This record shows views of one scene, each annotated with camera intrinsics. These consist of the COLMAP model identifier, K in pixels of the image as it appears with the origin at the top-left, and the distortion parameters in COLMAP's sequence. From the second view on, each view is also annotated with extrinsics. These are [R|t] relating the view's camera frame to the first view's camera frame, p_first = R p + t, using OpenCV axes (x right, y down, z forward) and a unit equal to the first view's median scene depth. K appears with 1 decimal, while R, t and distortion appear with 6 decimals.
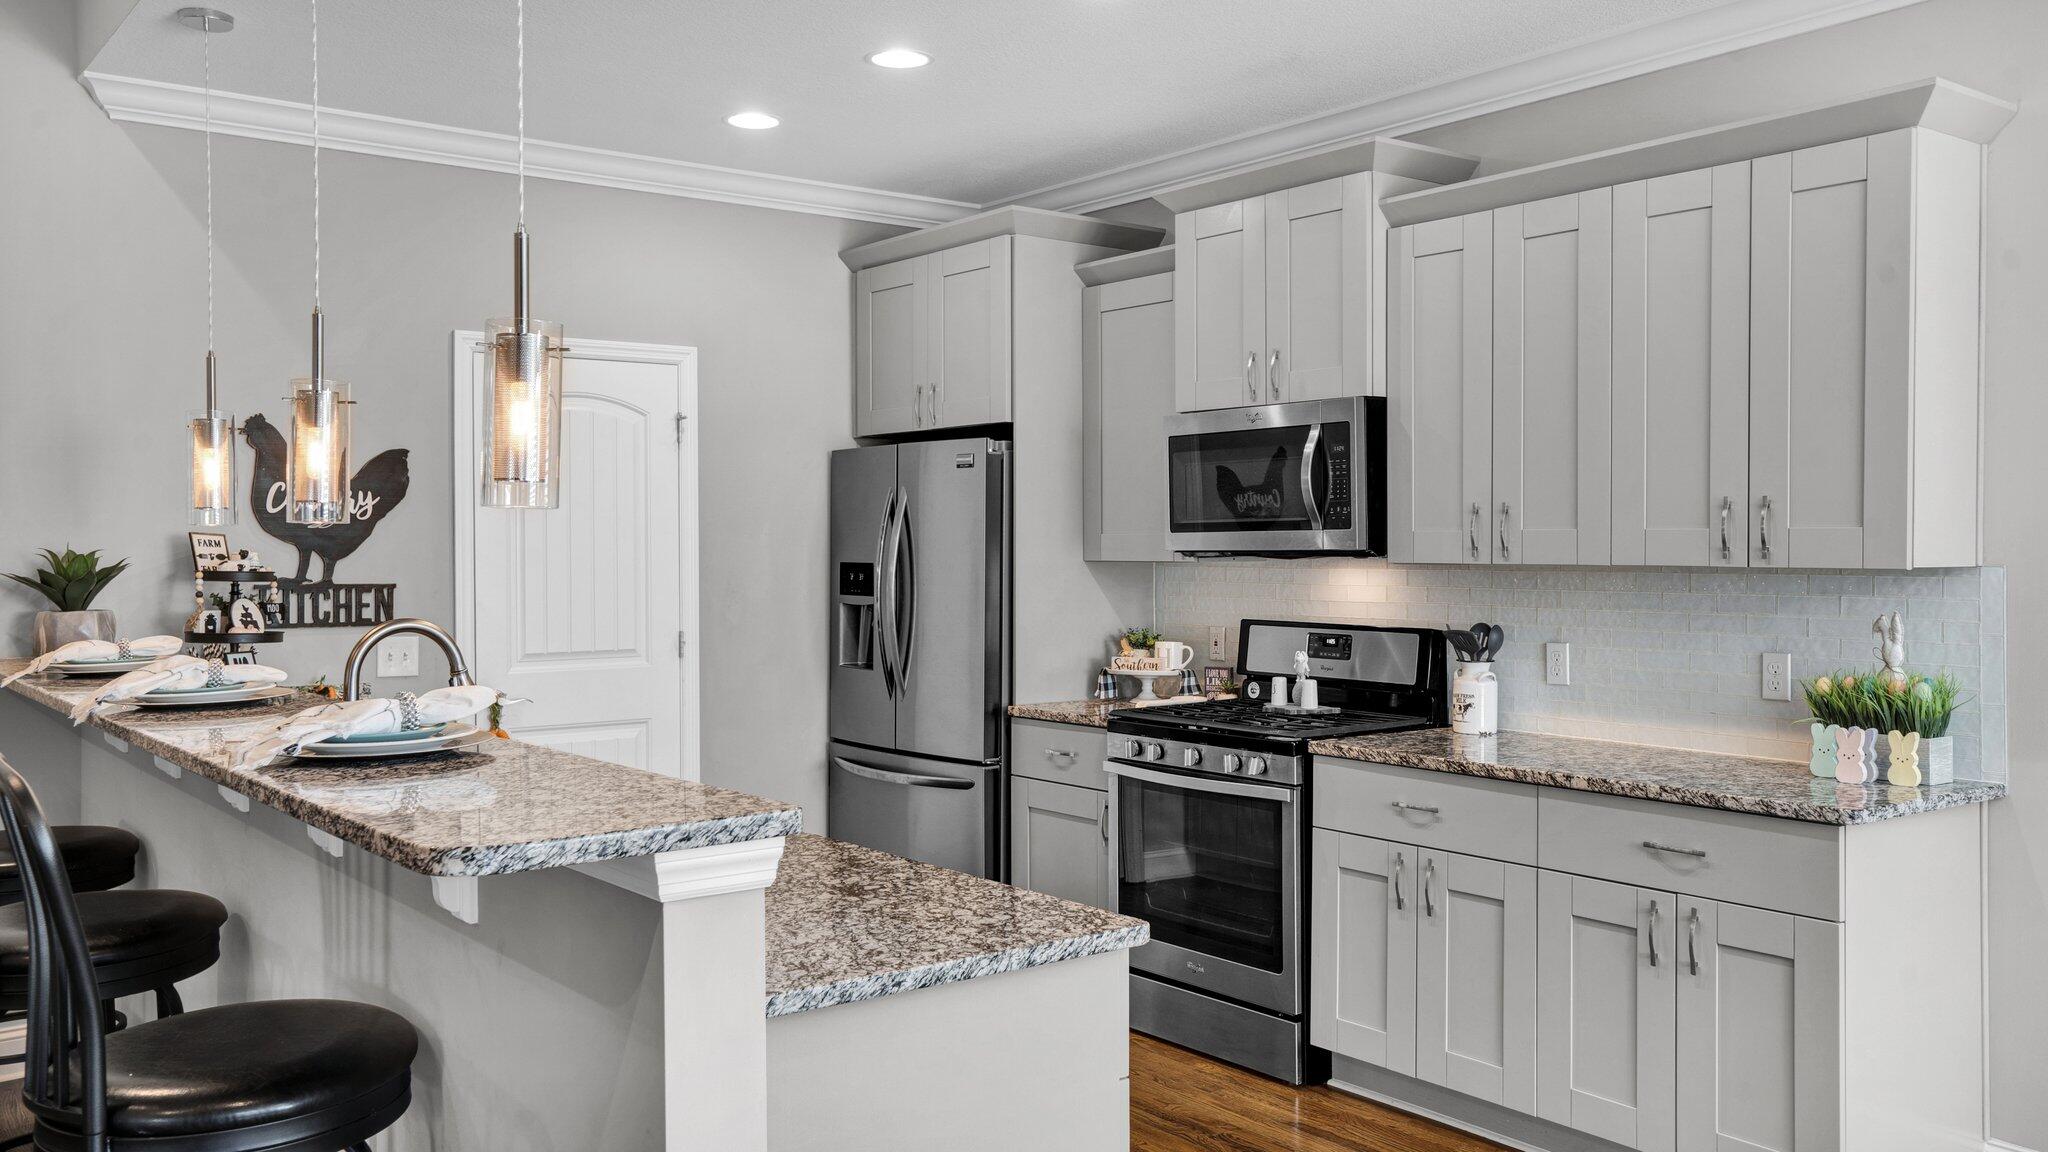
lens RADIAL K [[1660.7, 0, 1025.6], [0, 1660.7, 570.6], [0, 0, 1]] dist [0.009211, -0.001583]
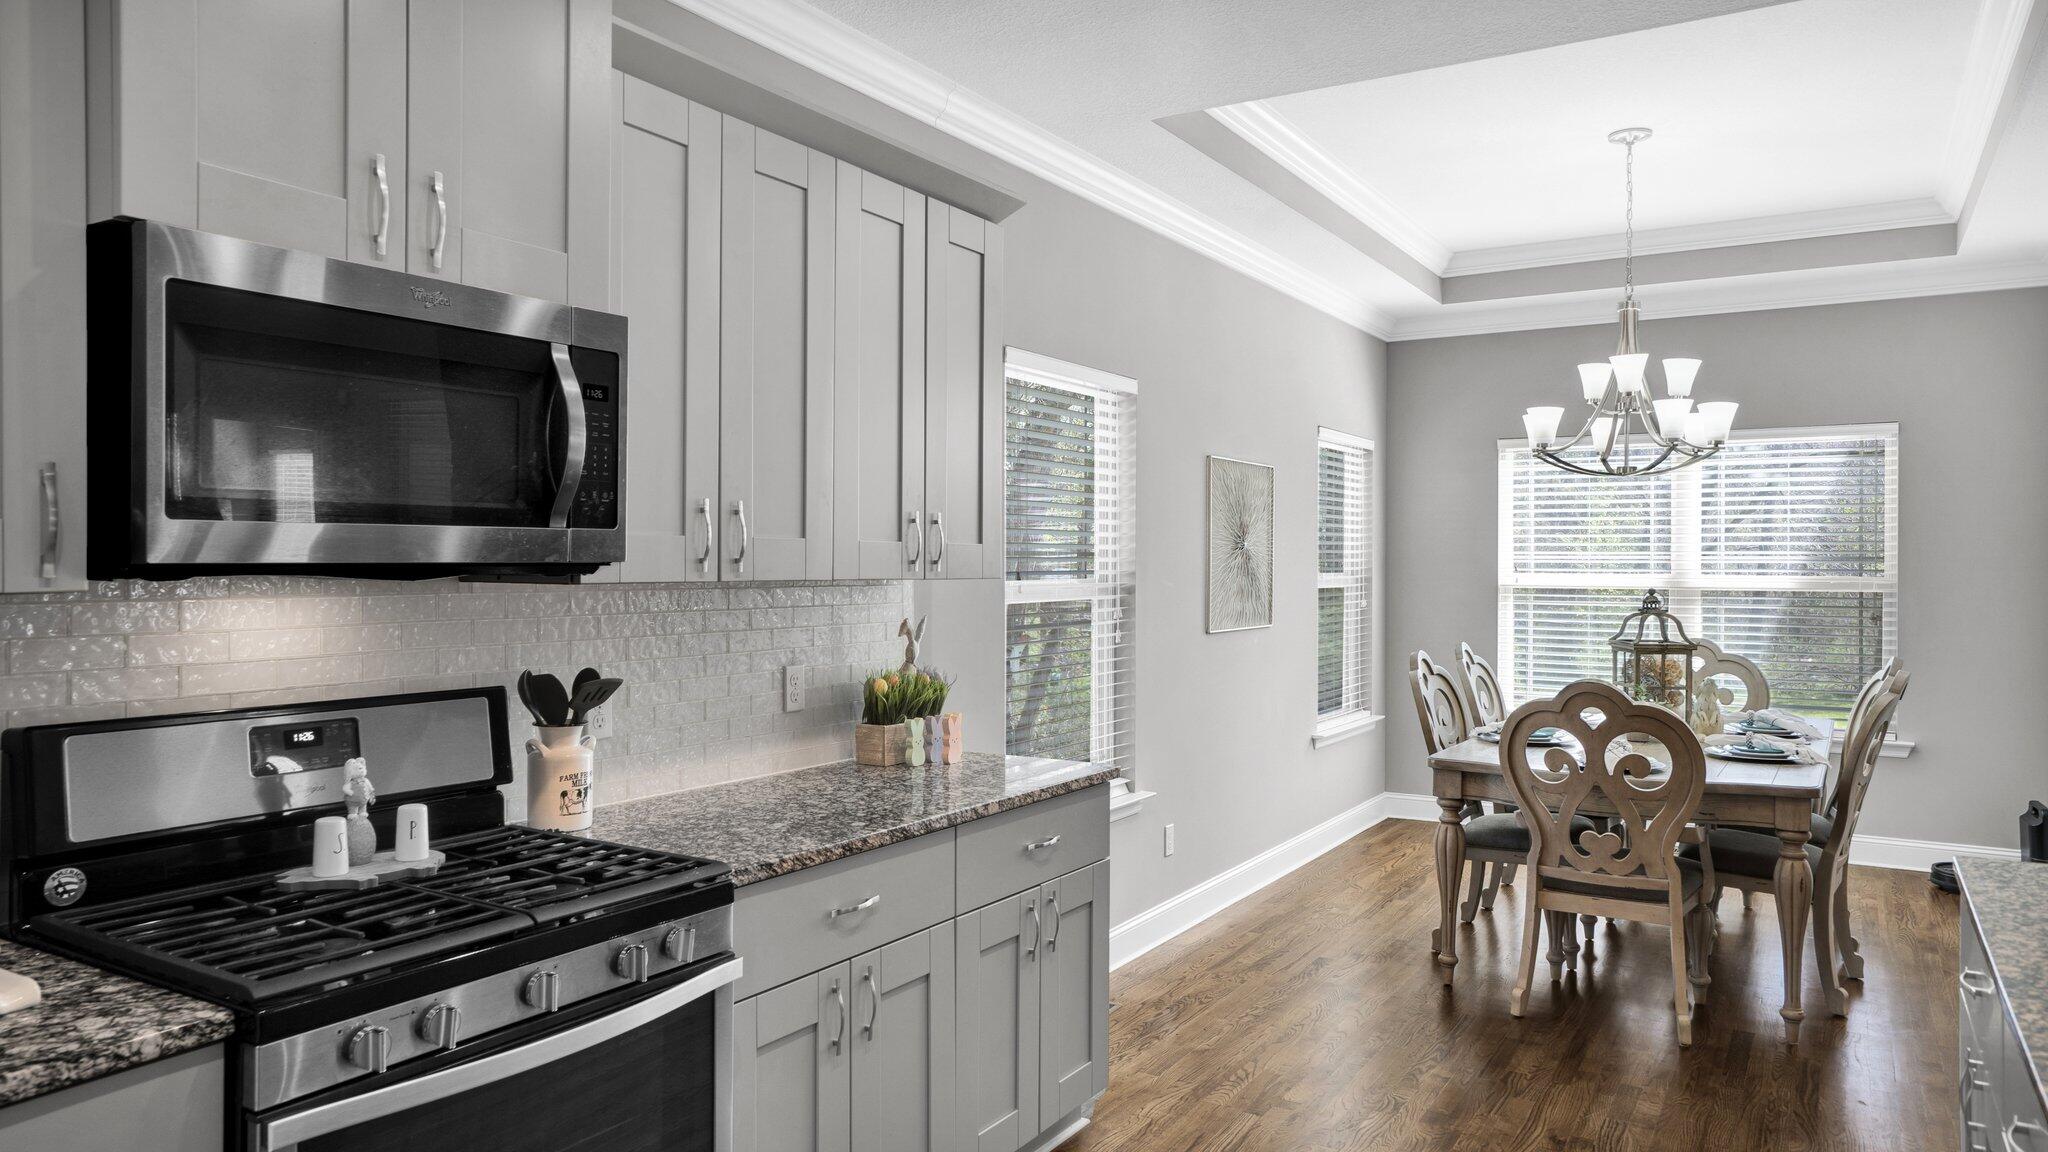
lens RADIAL K [[1355.0, 0, 1026.8], [0, 1355.0, 570.6], [0, 0, 1]] dist [0.008296, 0.001255]
pose [[-0.370870, -0.004675, 0.928673, -0.354080], [0.008995, 0.999922, 0.008626, -0.013332], [-0.928641, 0.011553, -0.370799, 1.139495]]
